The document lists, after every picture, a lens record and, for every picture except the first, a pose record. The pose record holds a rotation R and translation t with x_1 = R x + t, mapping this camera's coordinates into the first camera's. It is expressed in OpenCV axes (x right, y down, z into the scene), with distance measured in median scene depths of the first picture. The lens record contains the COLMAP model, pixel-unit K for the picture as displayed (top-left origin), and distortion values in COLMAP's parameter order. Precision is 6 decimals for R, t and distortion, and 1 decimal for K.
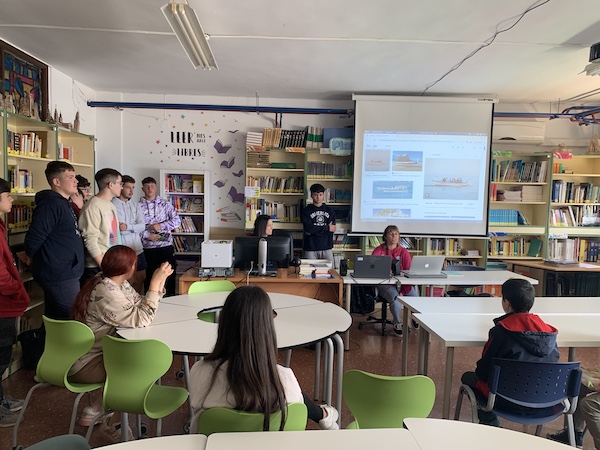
lens RADIAL K [[455.0, 0, 300.0], [0, 455.0, 225.0], [0, 0, 1]] dist [0.000805, -0.001457]
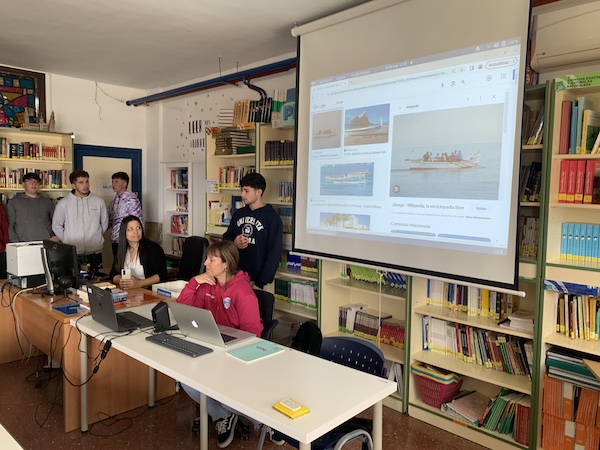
lens RADIAL K [[455.0, 0, 300.0], [0, 455.0, 225.0], [0, 0, 1]] dist [0.000805, -0.001457]
pose [[0.688914, 0.048752, -0.723201, 0.573438], [-0.051813, 0.998495, 0.017954, -0.029279], [0.722988, 0.025103, 0.690404, 0.576121]]
